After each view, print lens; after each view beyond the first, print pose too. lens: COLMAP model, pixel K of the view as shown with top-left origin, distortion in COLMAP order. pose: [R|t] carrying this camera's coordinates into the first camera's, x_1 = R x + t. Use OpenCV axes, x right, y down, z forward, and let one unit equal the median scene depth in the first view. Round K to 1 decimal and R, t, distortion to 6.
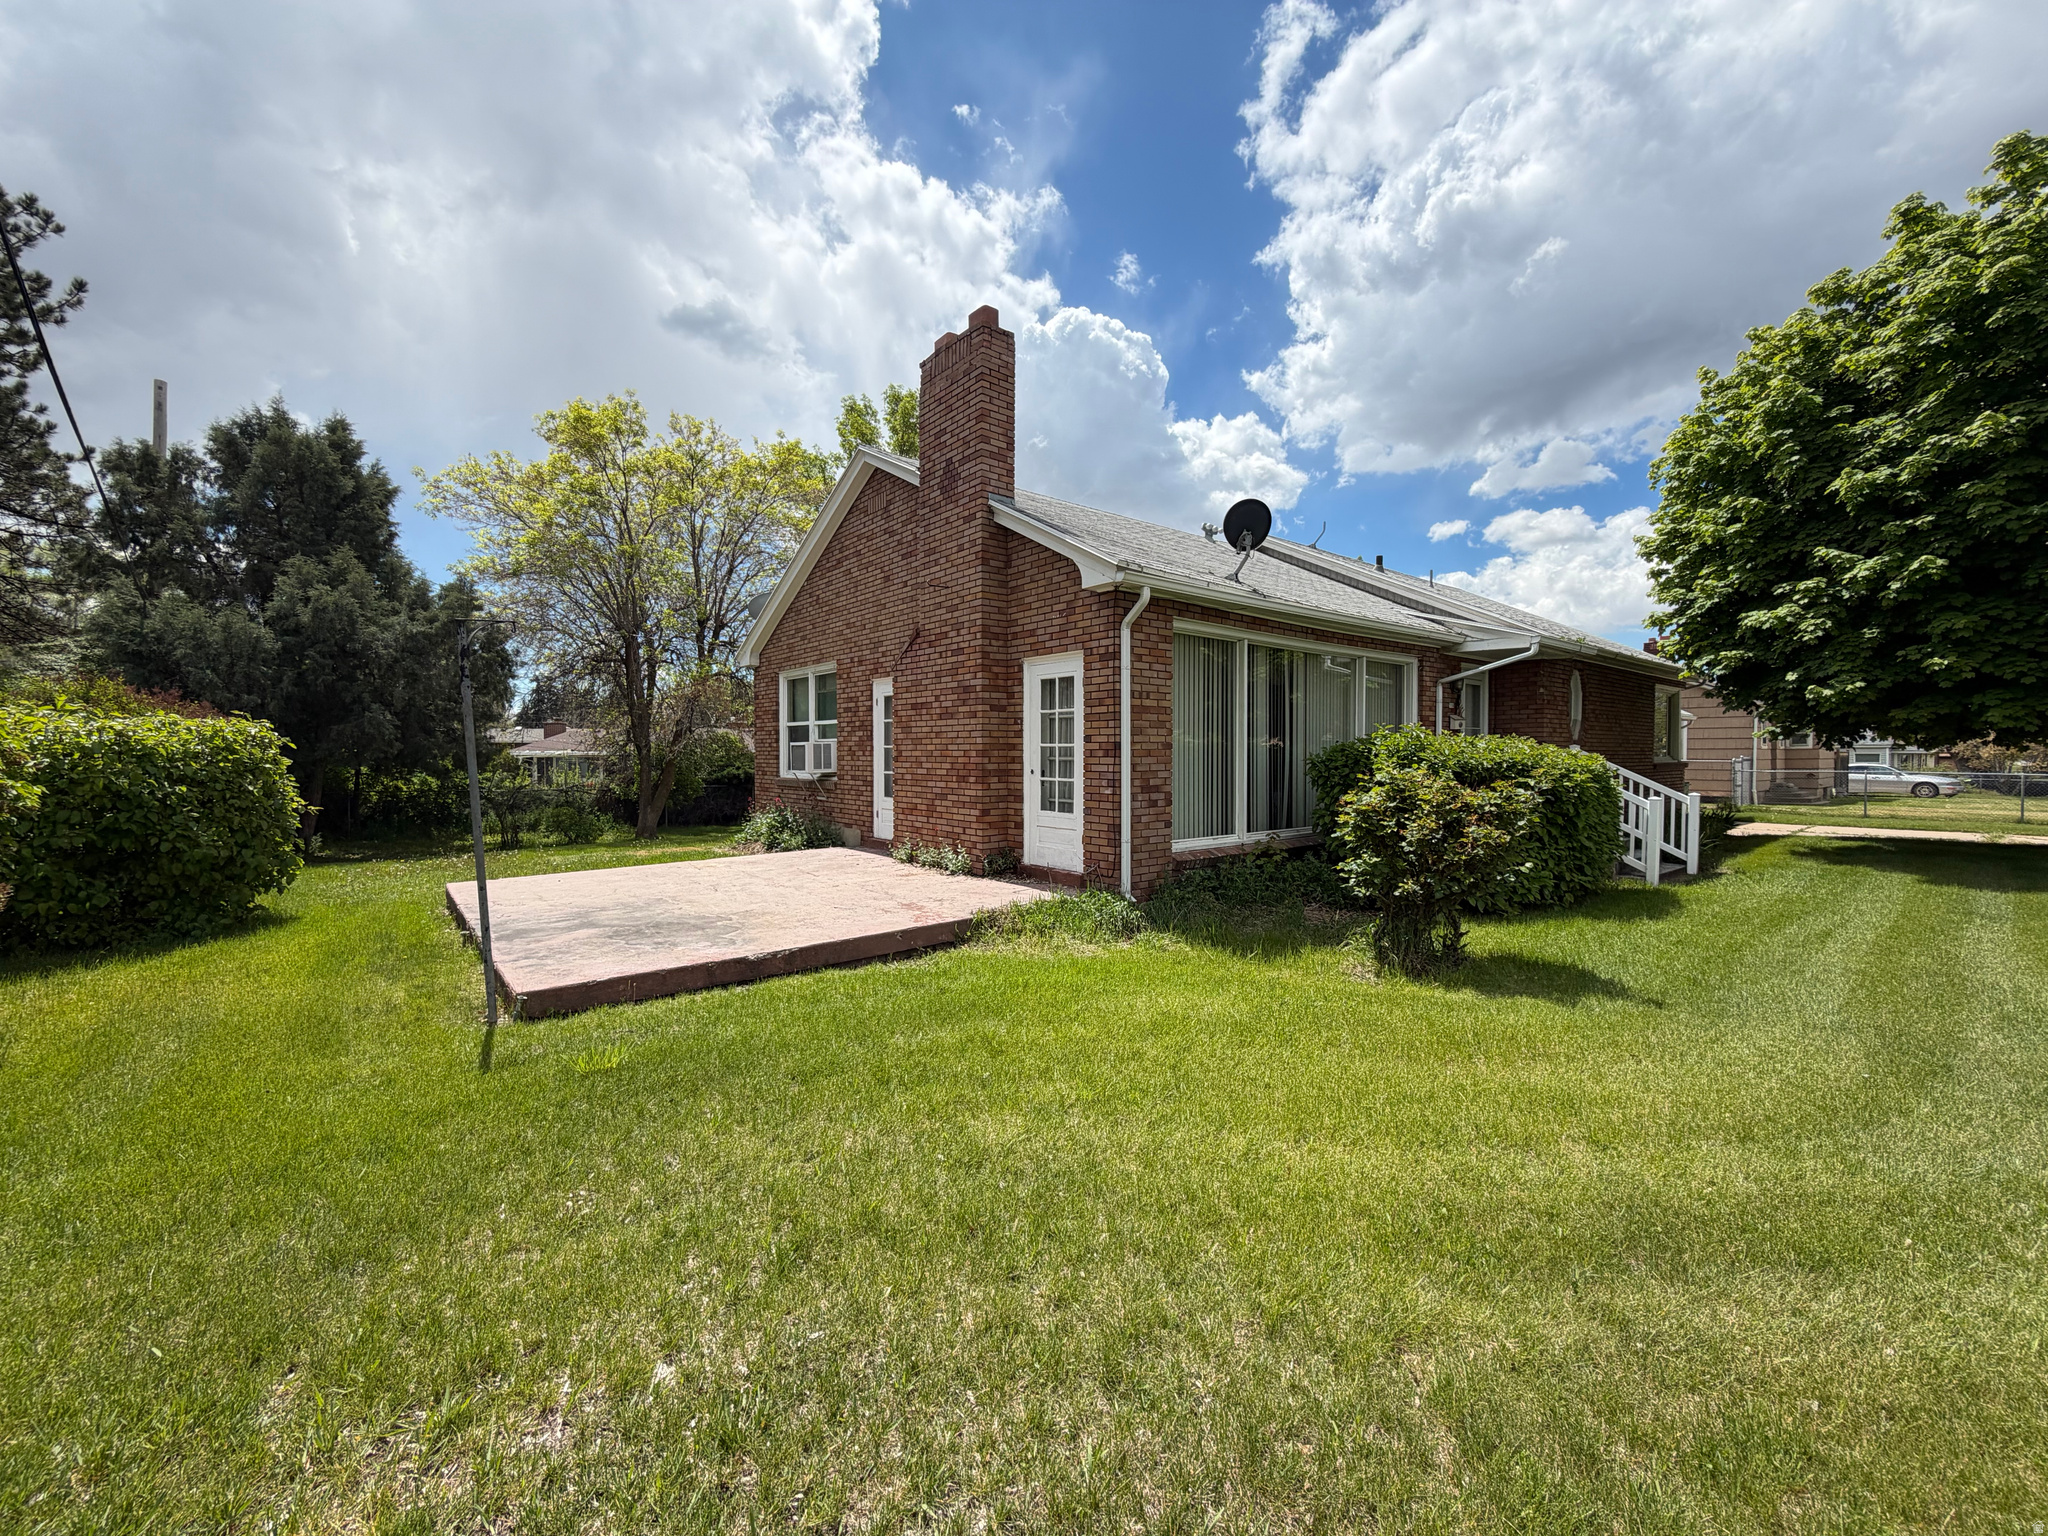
lens RADIAL K [[811.5, 0, 1024.0], [0, 811.5, 768.0], [0, 0, 1]] dist [-0.006767, 0.000009]
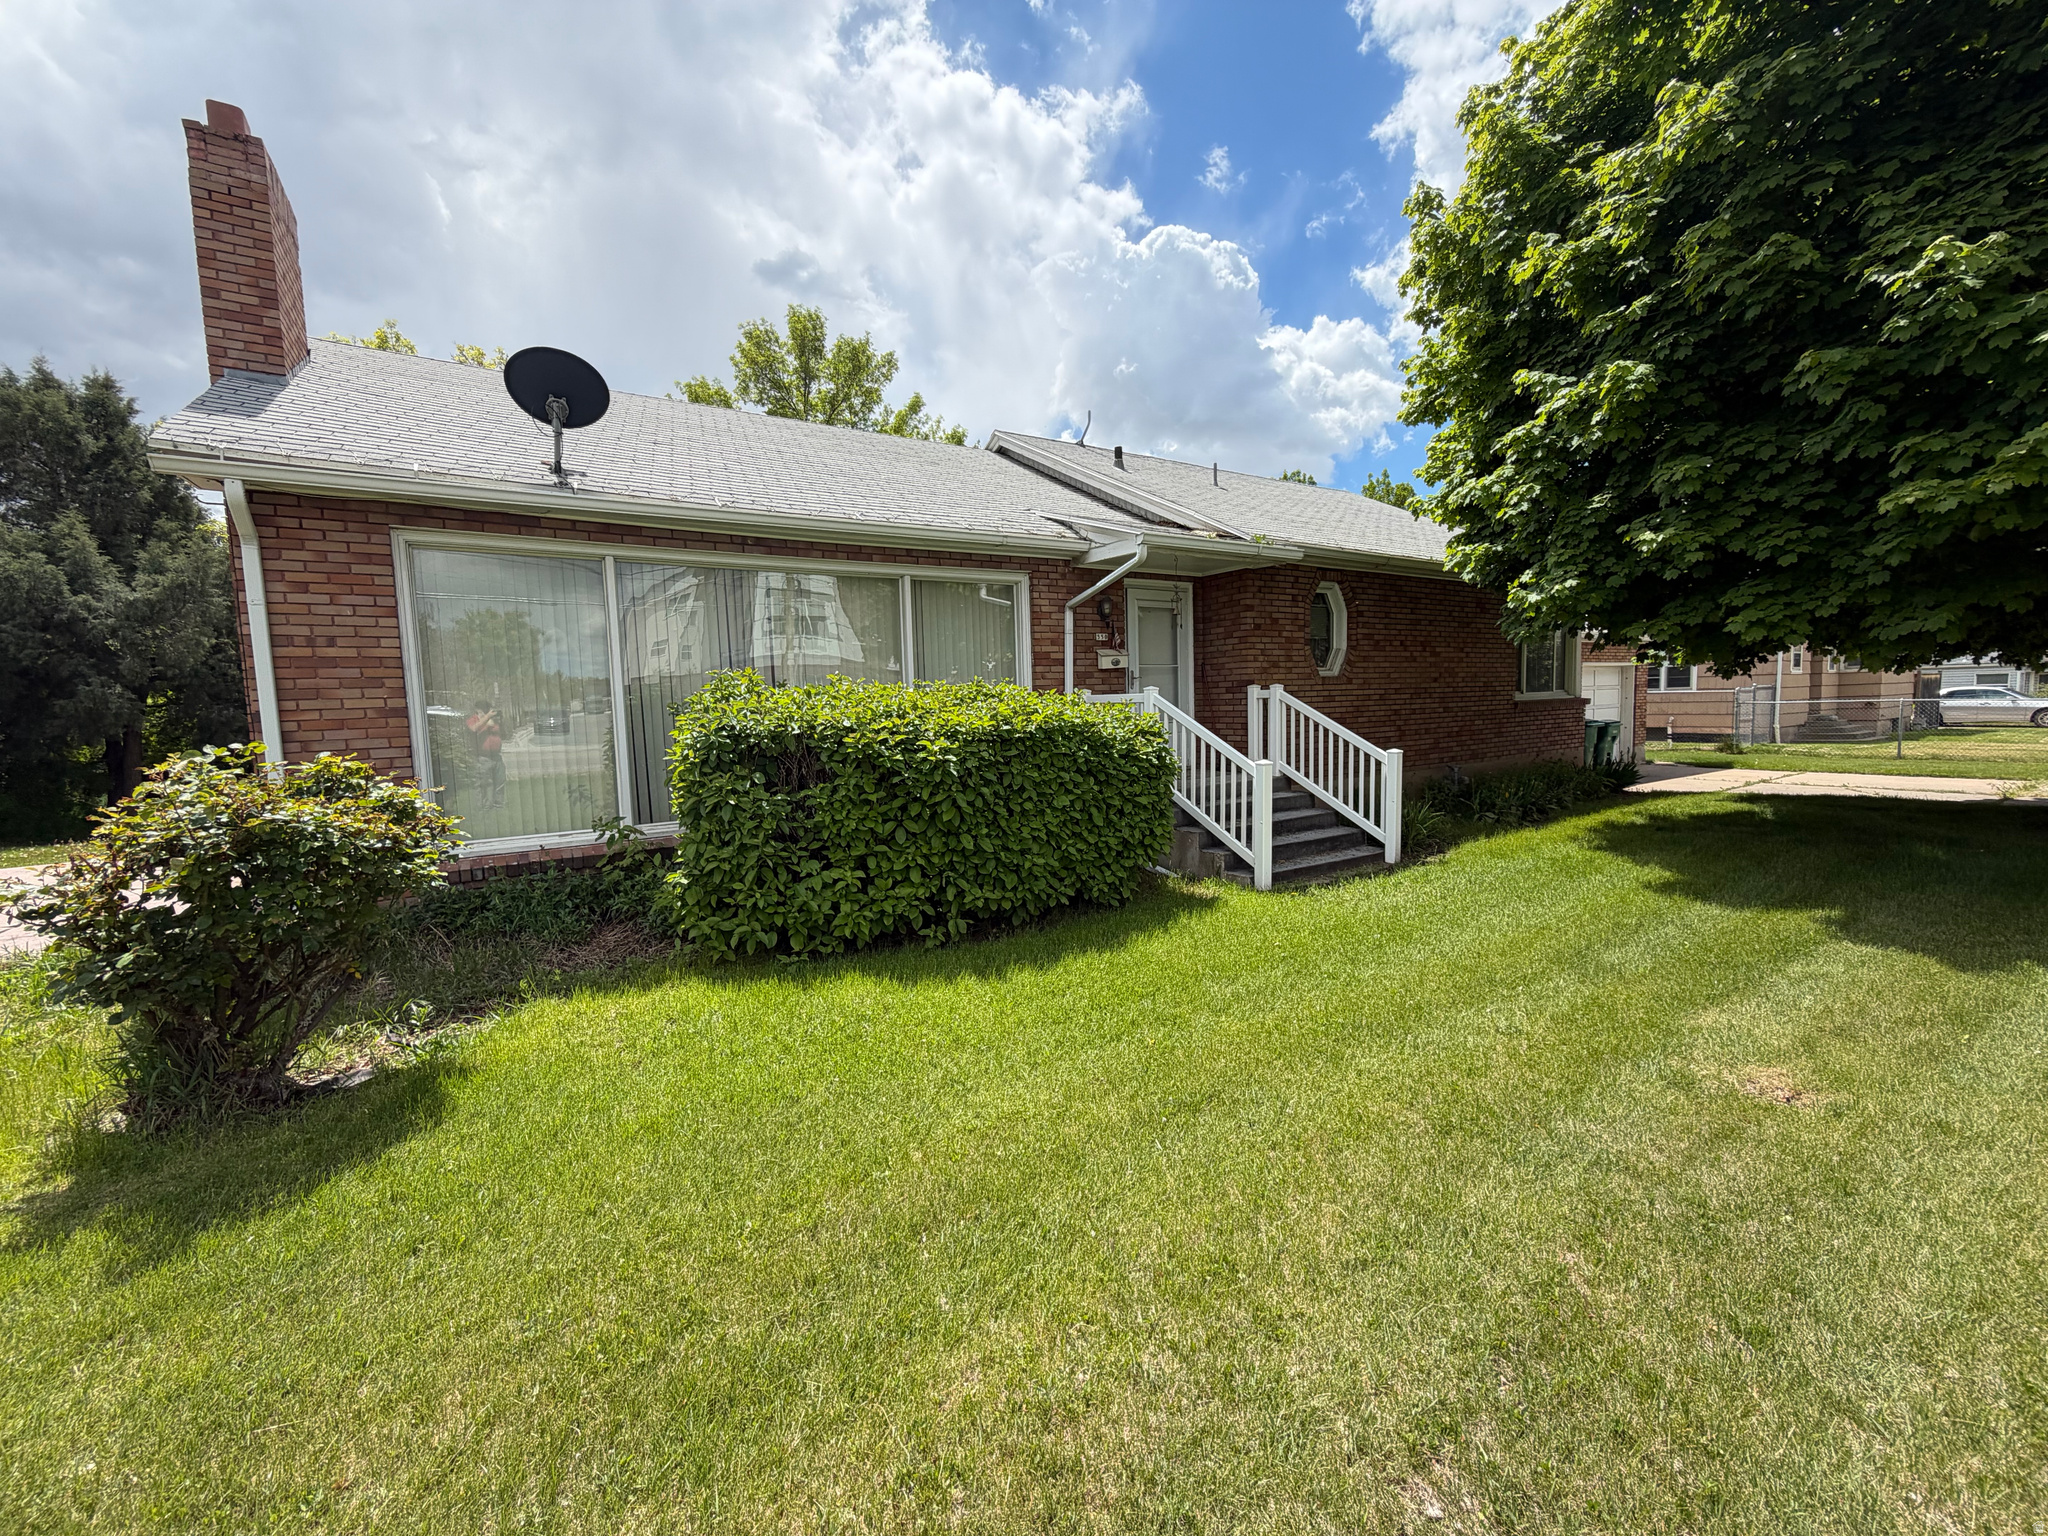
lens RADIAL K [[818.7, 0, 1024.9], [0, 818.7, 781.3], [0, 0, 1]] dist [0.000987, 0.000376]
pose [[0.993093, -0.020027, -0.115605, 0.222958], [0.029128, 0.996561, 0.077579, -0.002421], [0.113653, -0.080410, 0.990261, 0.092567]]
